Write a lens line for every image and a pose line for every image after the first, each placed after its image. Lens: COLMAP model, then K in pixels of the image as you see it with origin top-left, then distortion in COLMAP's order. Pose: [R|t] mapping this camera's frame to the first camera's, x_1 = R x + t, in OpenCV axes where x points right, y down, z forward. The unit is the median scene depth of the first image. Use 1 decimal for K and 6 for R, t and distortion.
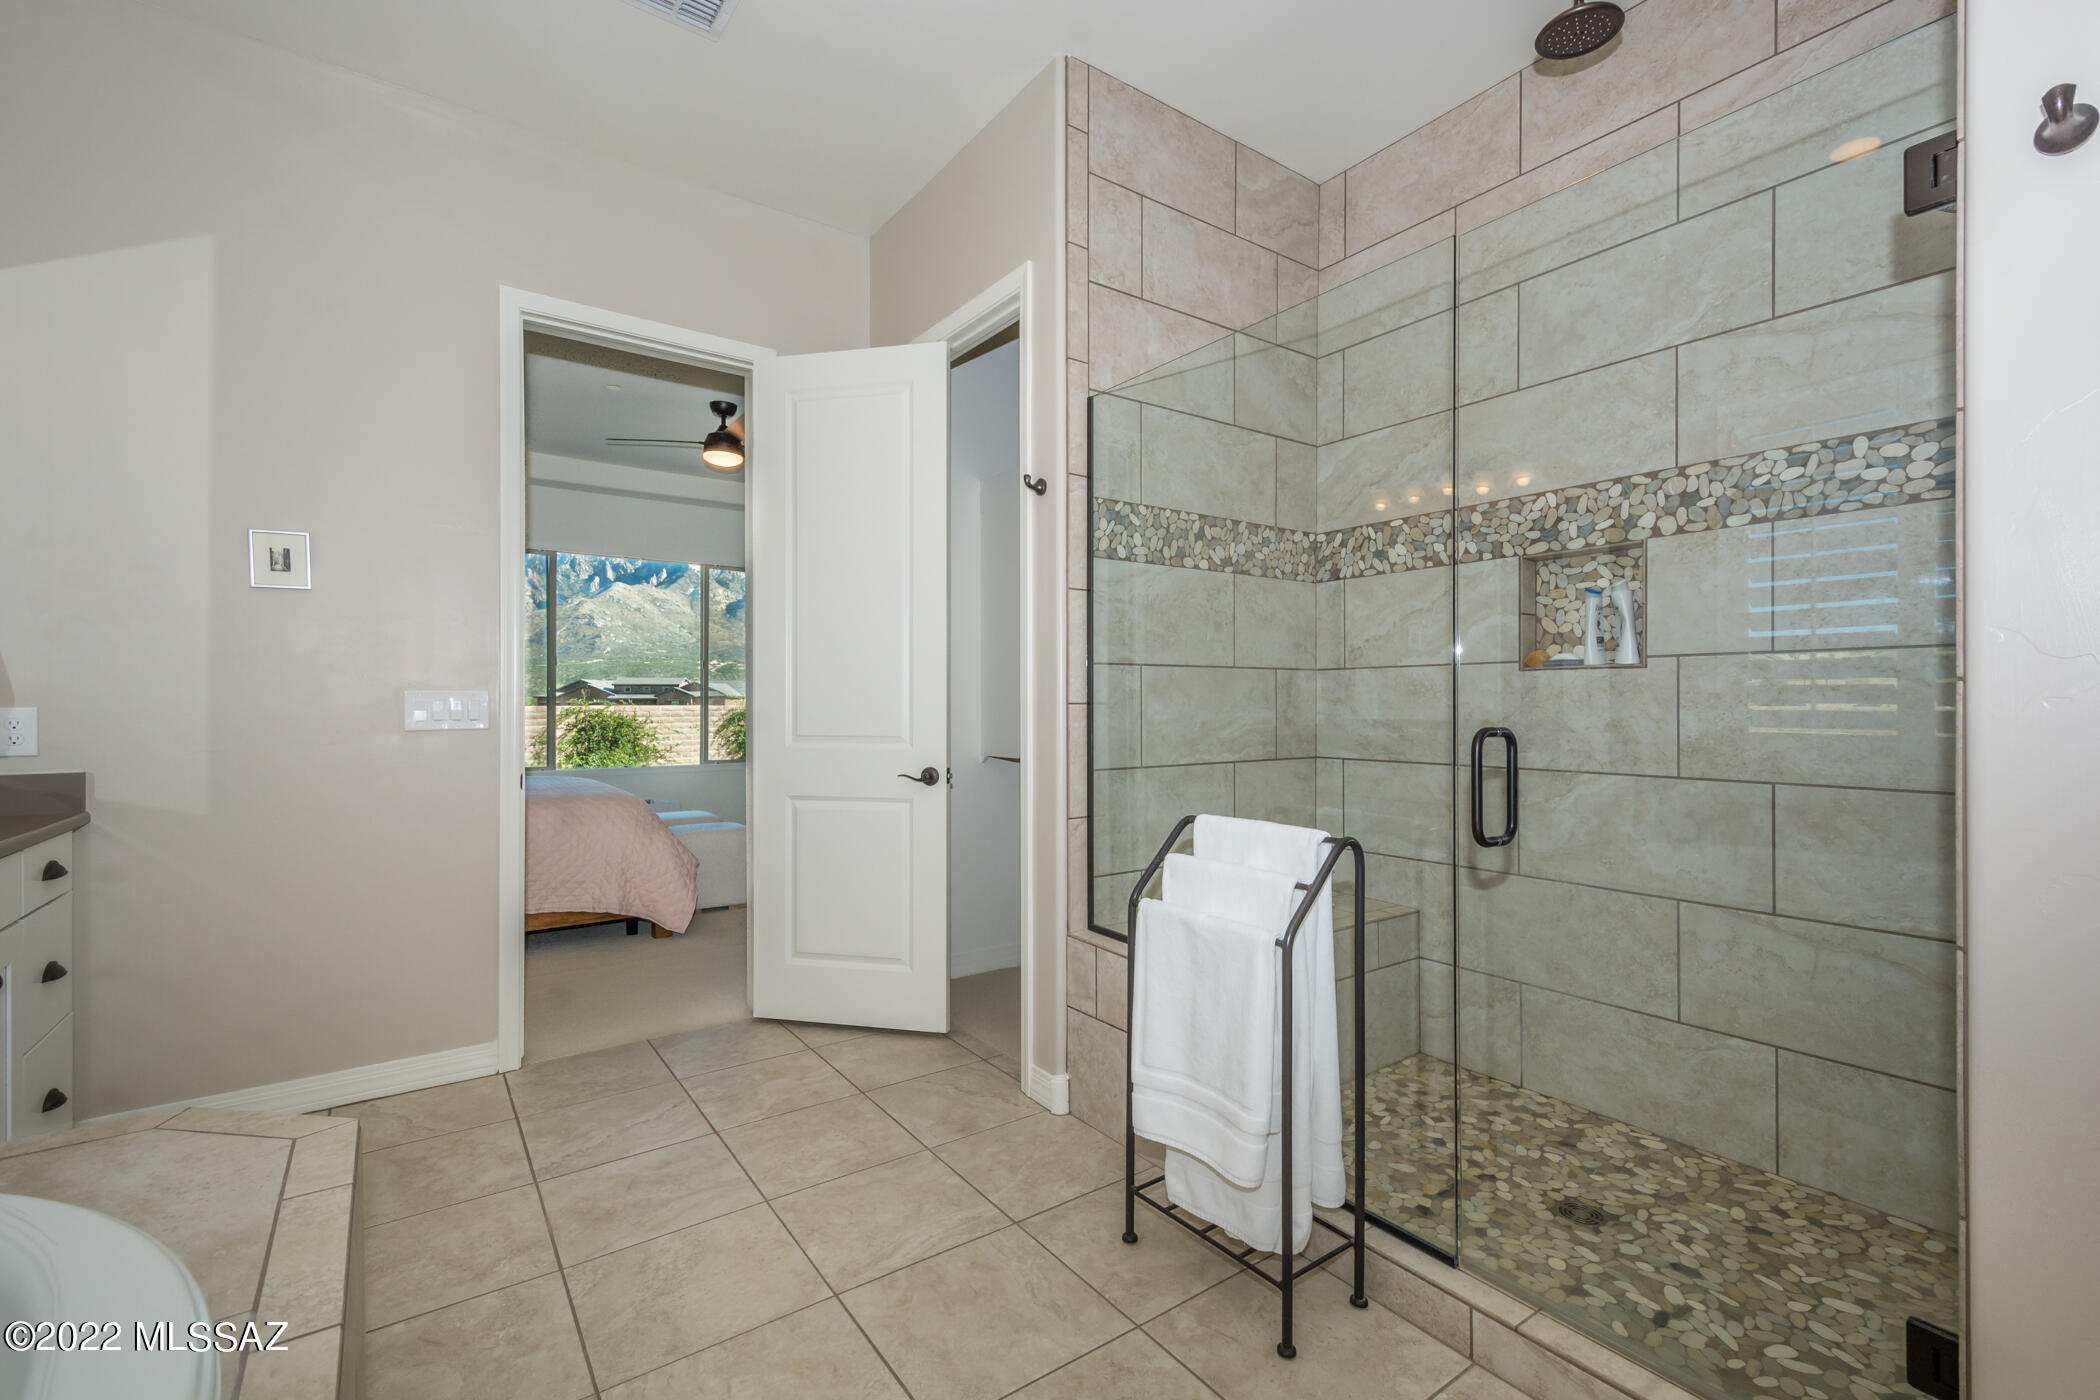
lens RADIAL K [[915.8, 0, 1060.6], [0, 915.8, 696.3], [0, 0, 1]] dist [0.013844, -0.002872]
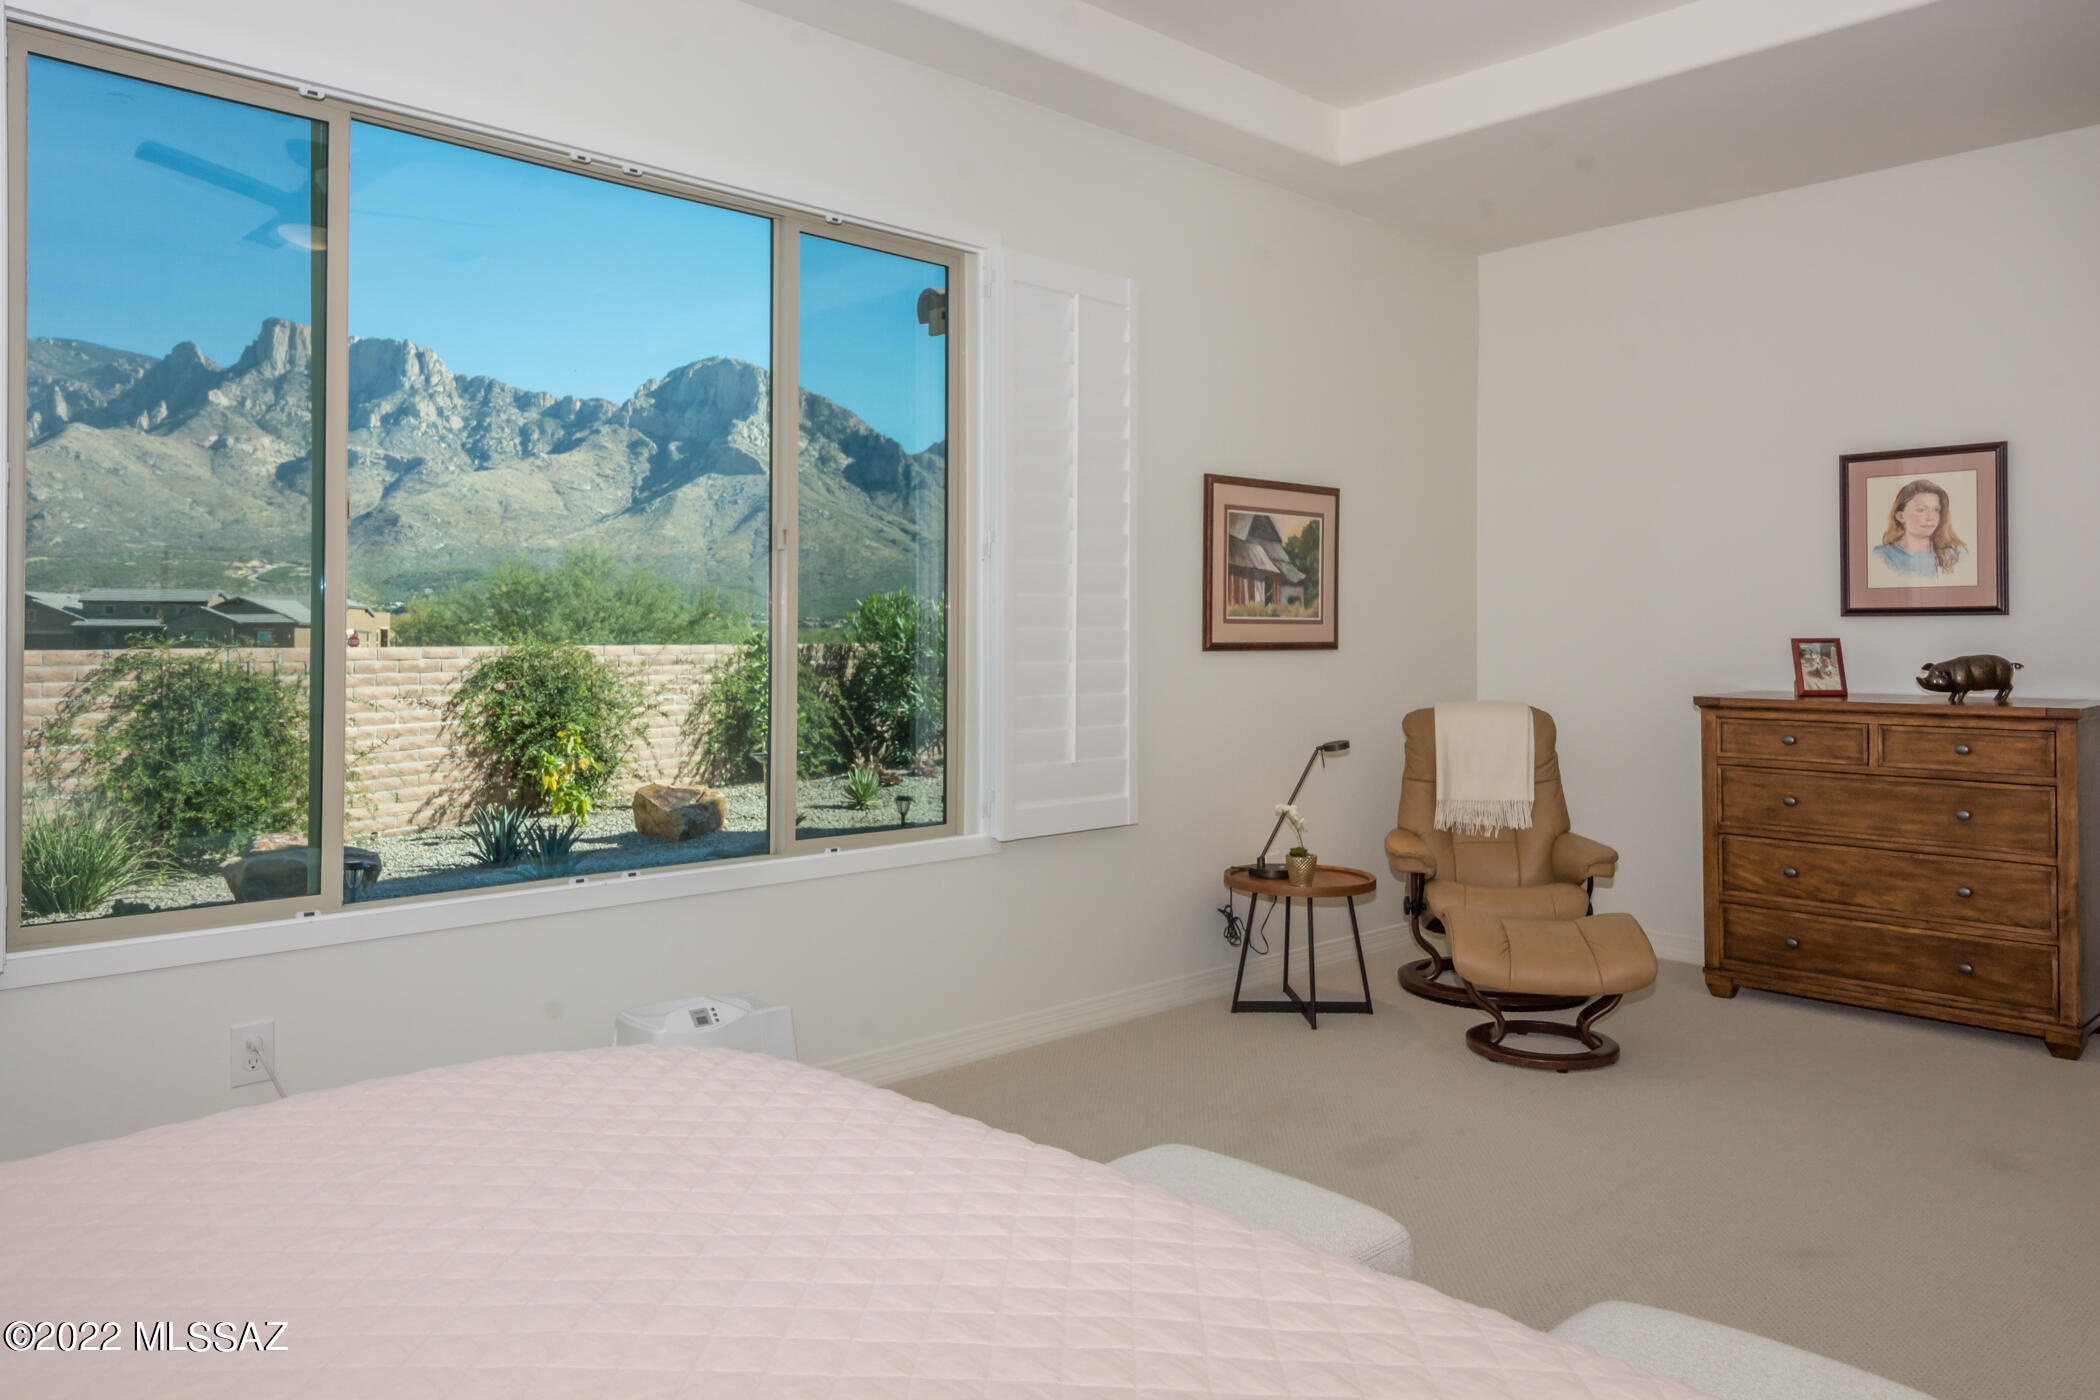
lens RADIAL K [[1450.9, 0, 1095.4], [0, 1450.9, 644.4], [0, 0, 1]] dist [-0.018859, 0.001170]
pose [[0.985850, 0.007244, 0.167474, -0.671865], [-0.009031, 0.999910, 0.009909, -0.007192], [-0.167388, -0.011281, 0.985827, 0.911569]]
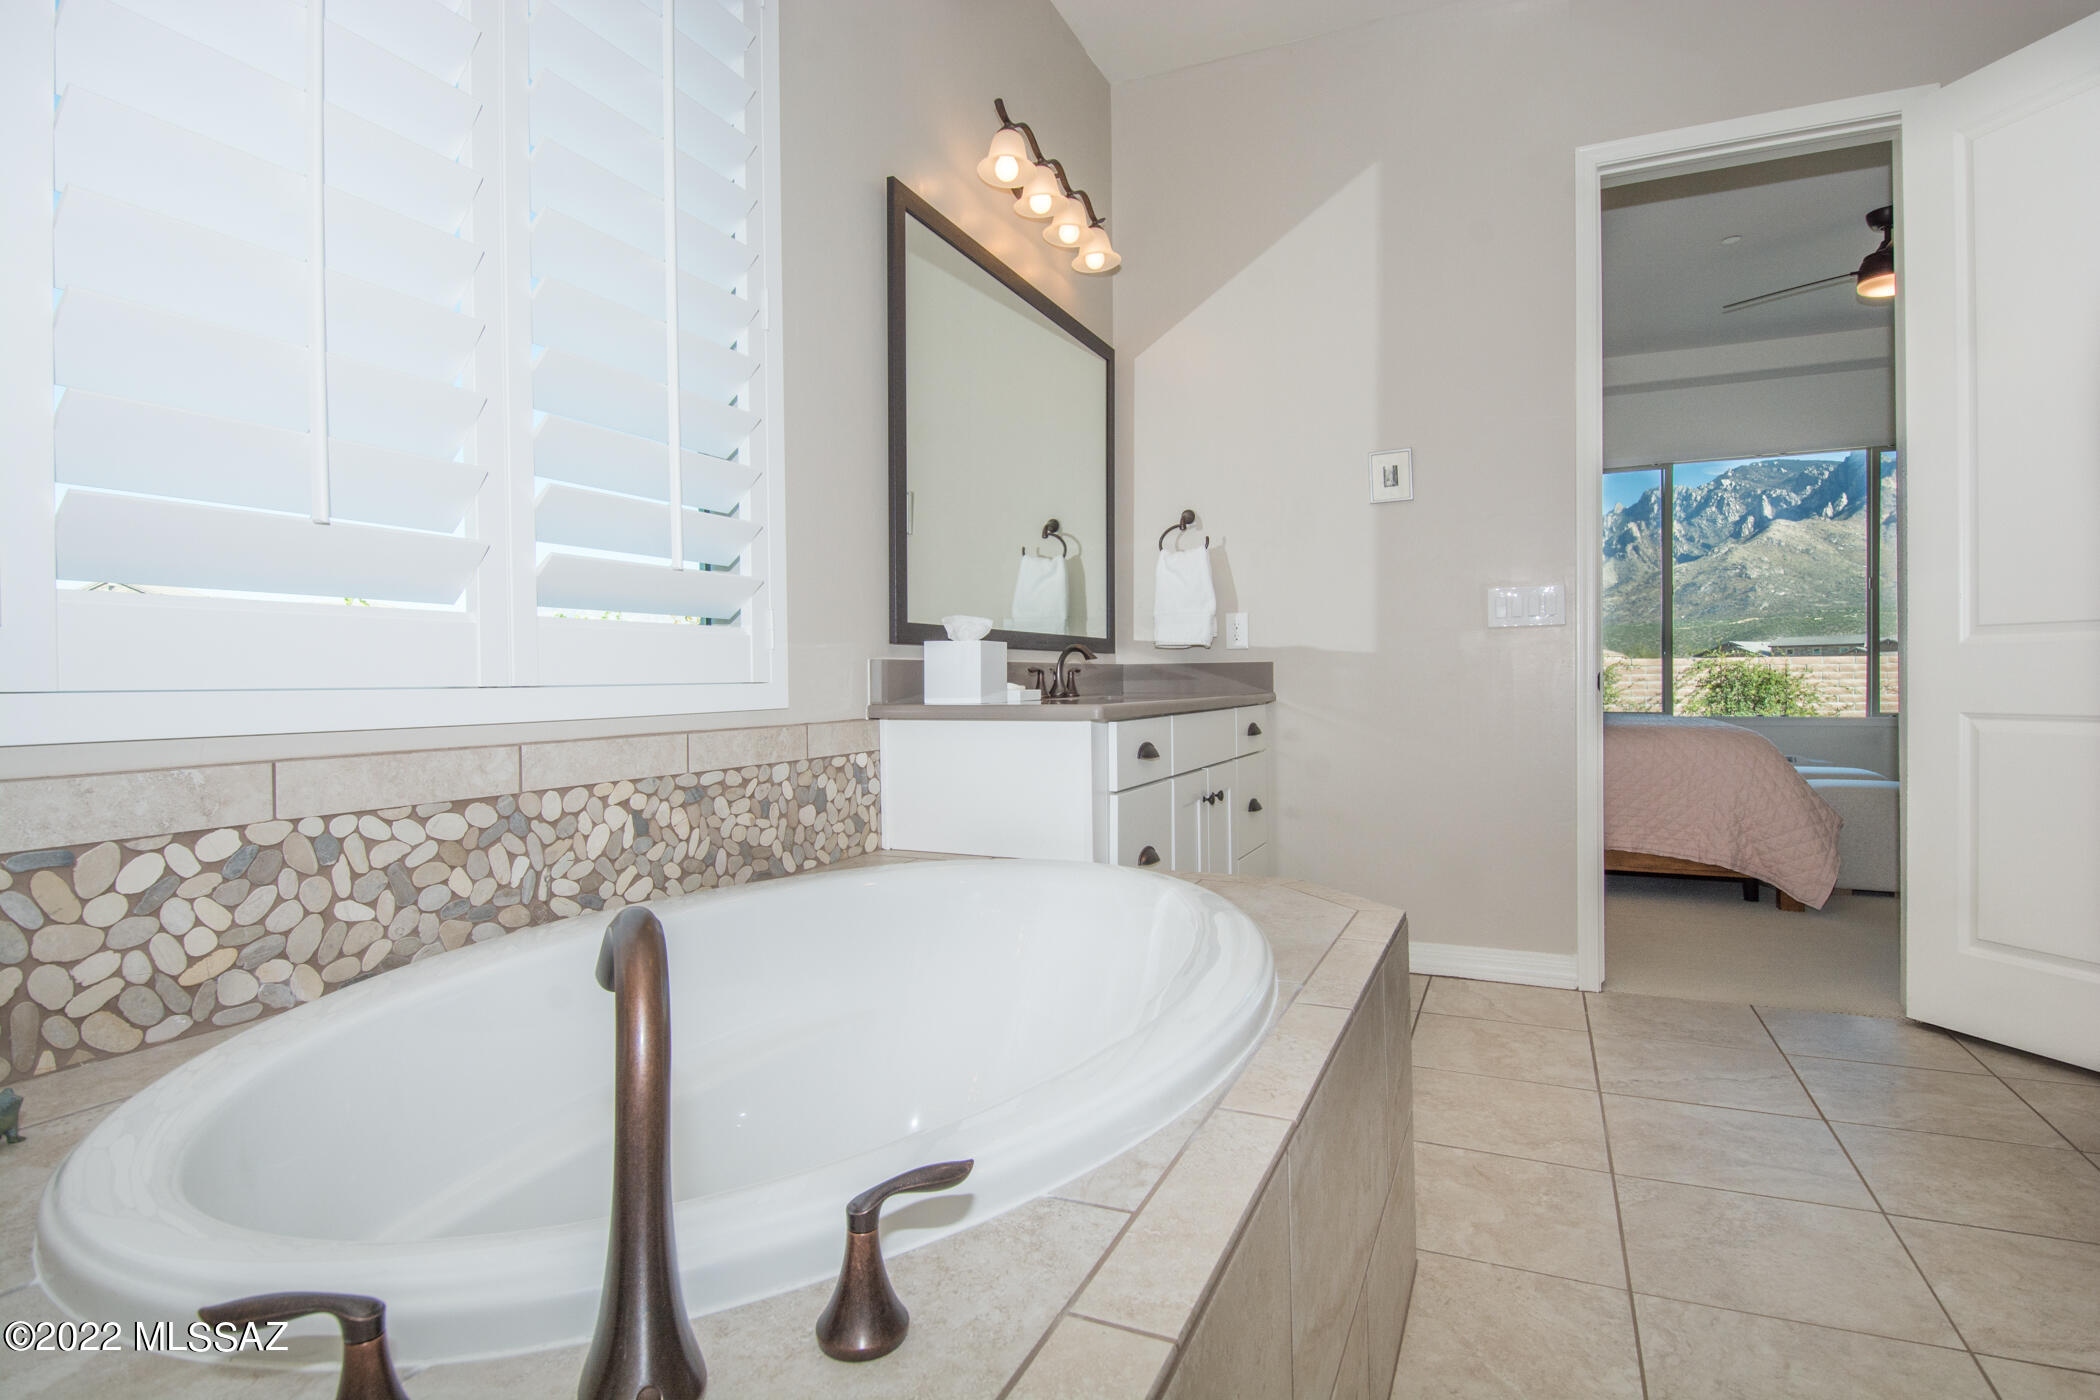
lens RADIAL K [[1051.3, 0, 1045.8], [0, 1051.3, 695.4], [0, 0, 1]] dist [-0.011546, -0.005111]
pose [[0.487926, 0.010540, -0.872821, 0.038806], [0.015123, 0.999675, 0.020526, 0.051643], [0.872754, -0.023215, 0.487608, 0.005077]]
